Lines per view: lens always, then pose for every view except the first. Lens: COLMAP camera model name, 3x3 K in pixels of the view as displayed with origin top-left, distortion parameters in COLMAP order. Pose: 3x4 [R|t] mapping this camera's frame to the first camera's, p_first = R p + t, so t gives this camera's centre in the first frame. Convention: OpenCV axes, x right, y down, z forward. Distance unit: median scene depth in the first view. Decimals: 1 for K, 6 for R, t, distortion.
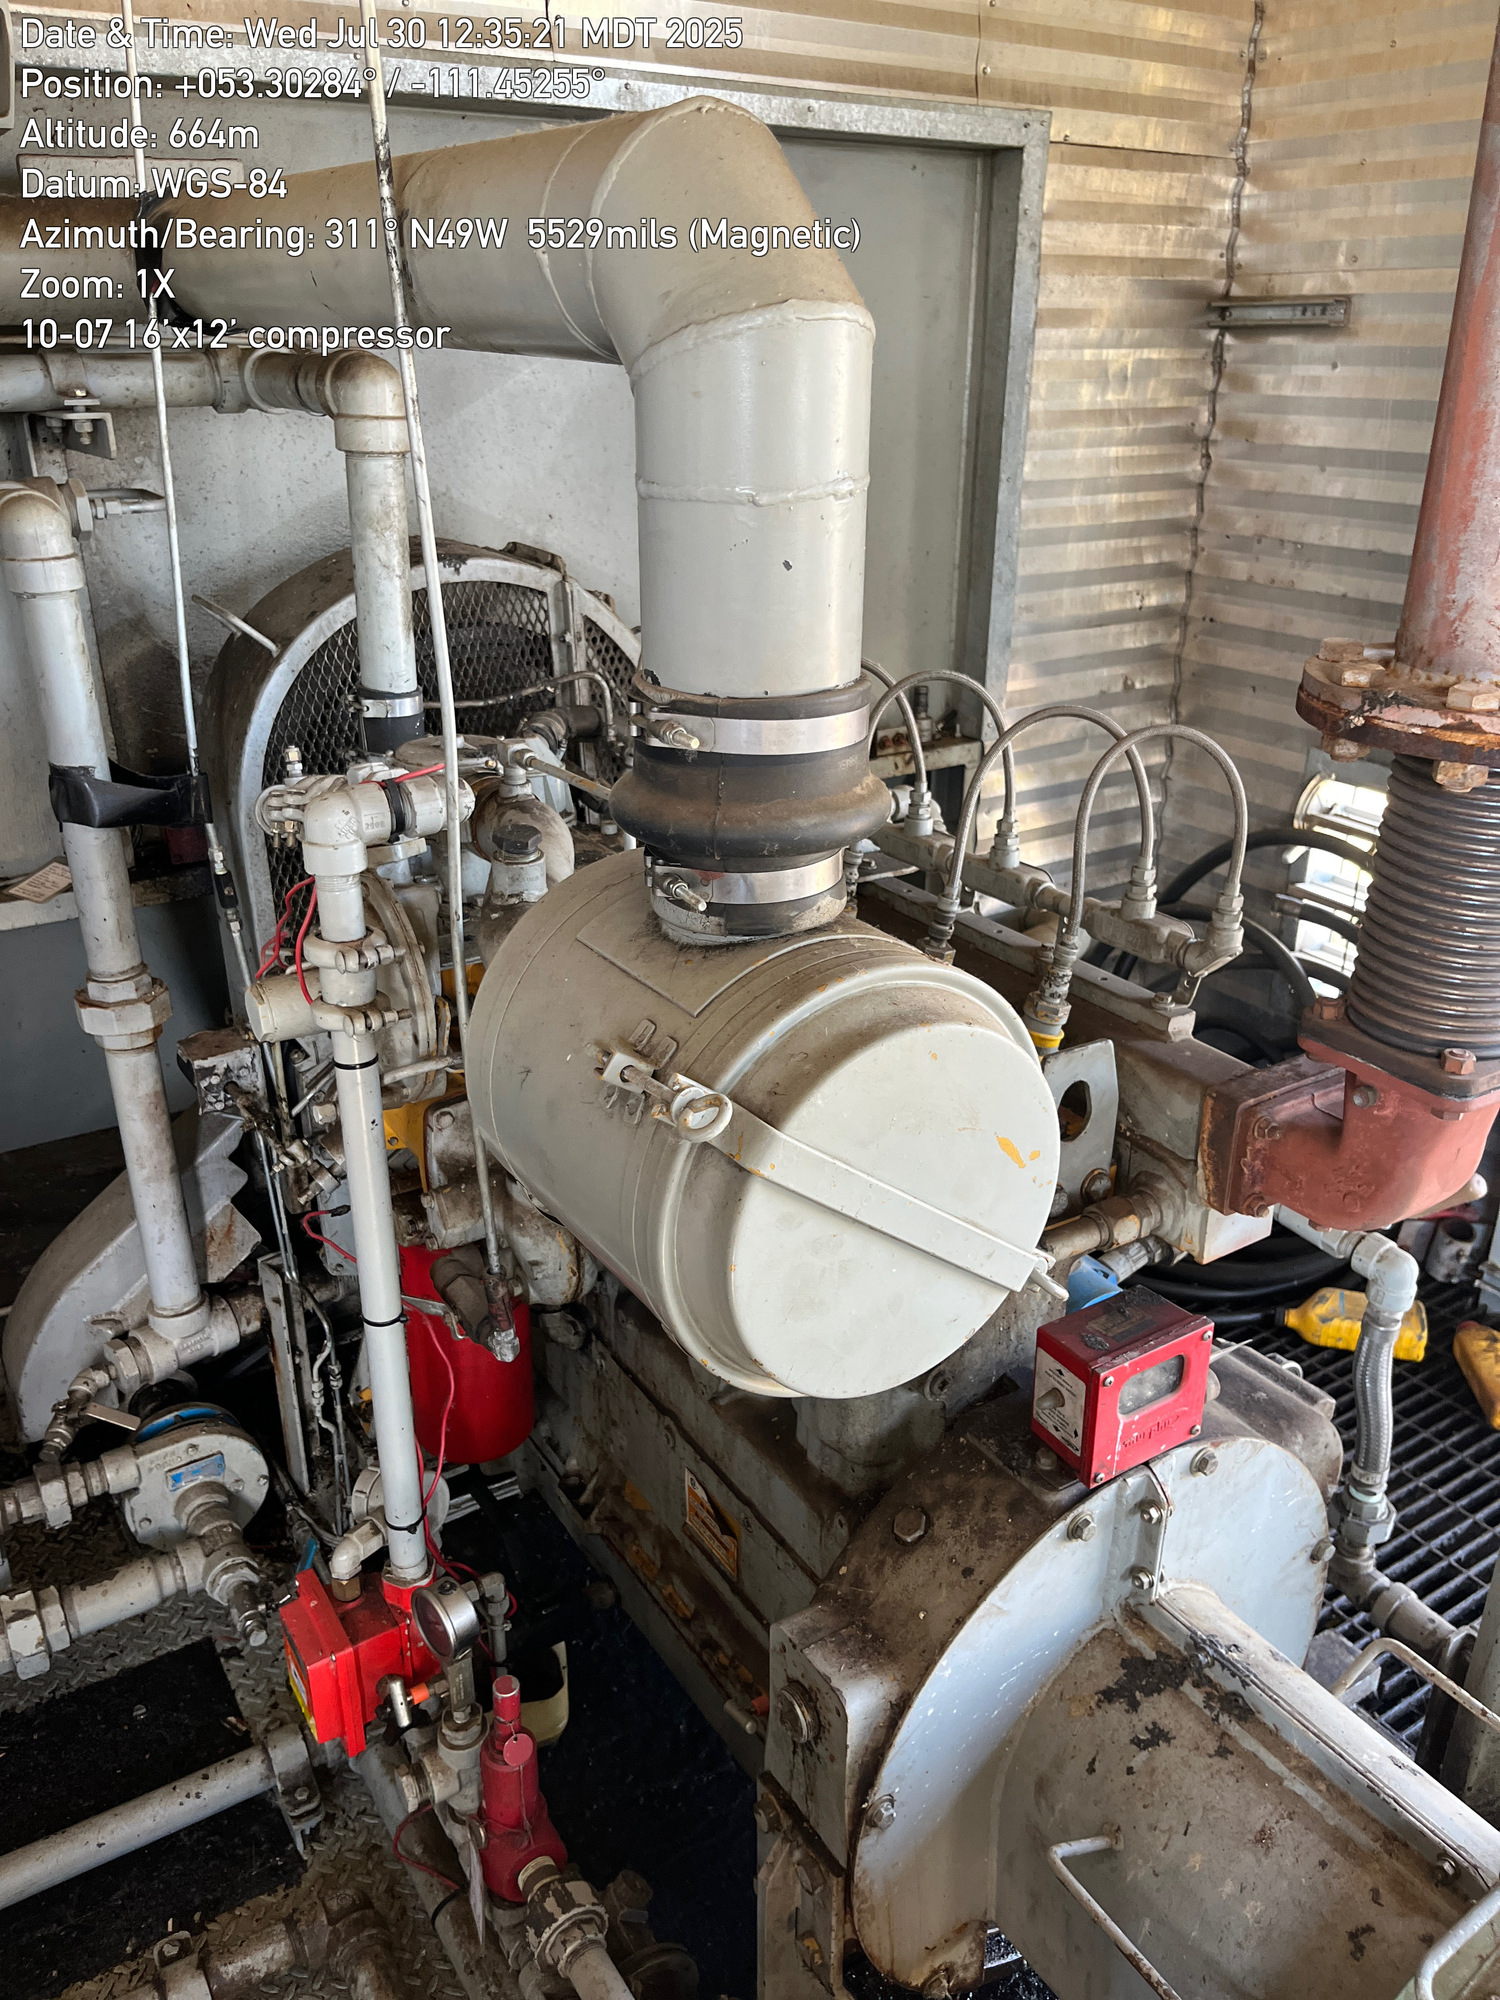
lens RADIAL K [[1514.0, 0, 731.7], [0, 1514.0, 1017.3], [0, 0, 1]] dist [0.059920, -0.095725]
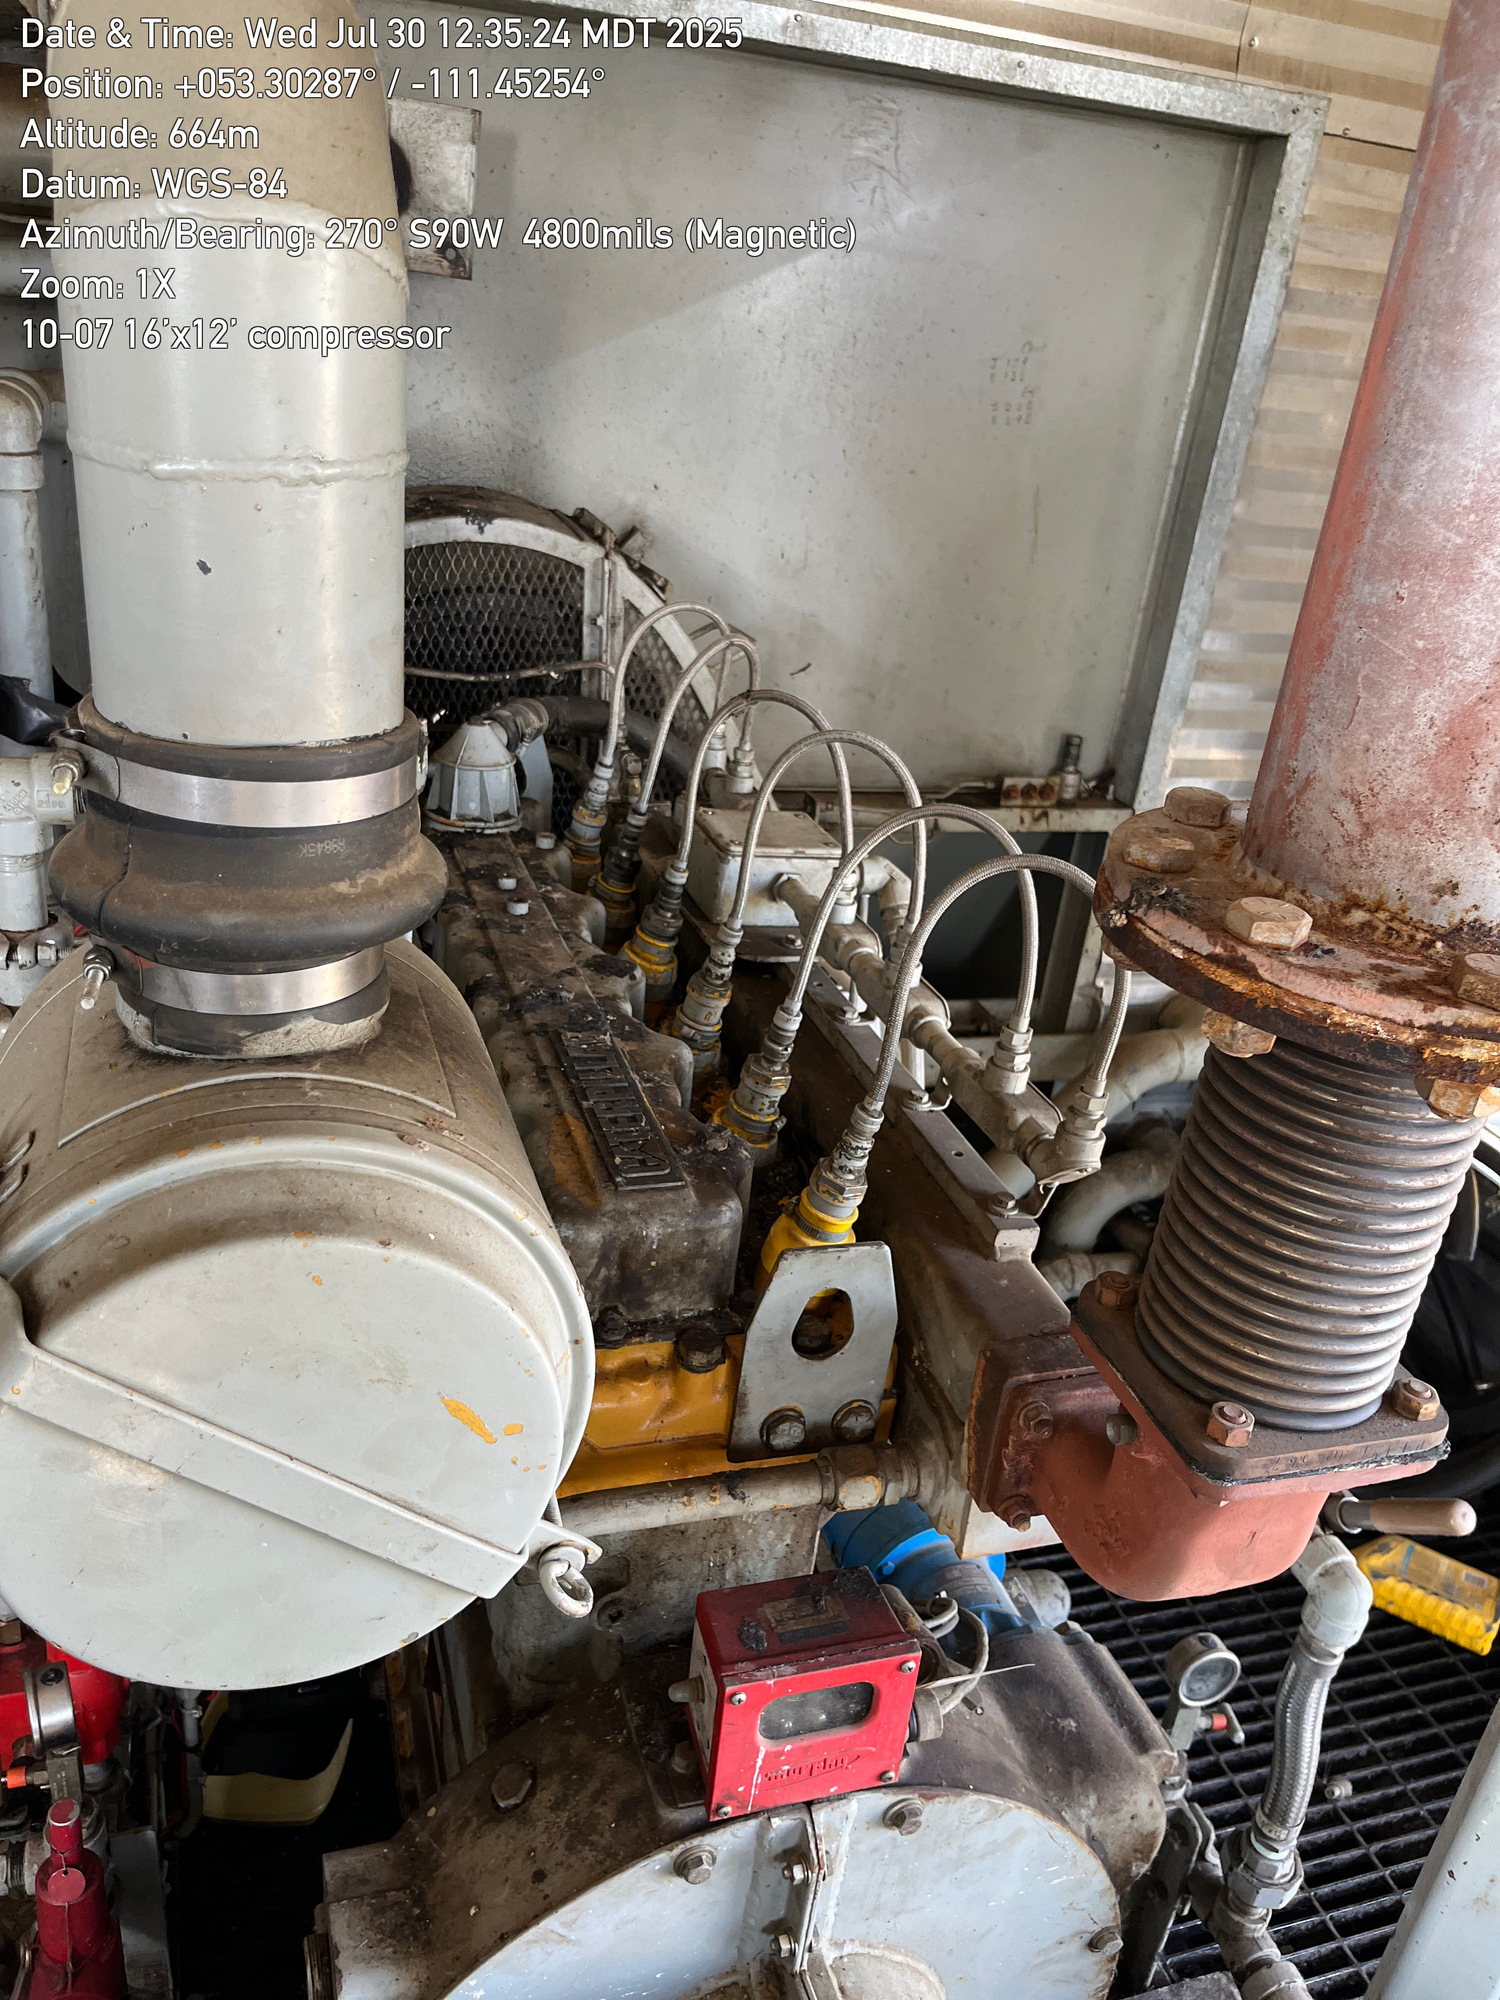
lens RADIAL K [[1506.1, 0, 732.5], [0, 1506.1, 993.3], [0, 0, 1]] dist [0.073481, -0.121496]
pose [[0.960291, 0.199841, -0.194692, 0.225131], [-0.200027, 0.979608, 0.018912, -0.082270], [0.194501, 0.020783, 0.980682, 0.177354]]
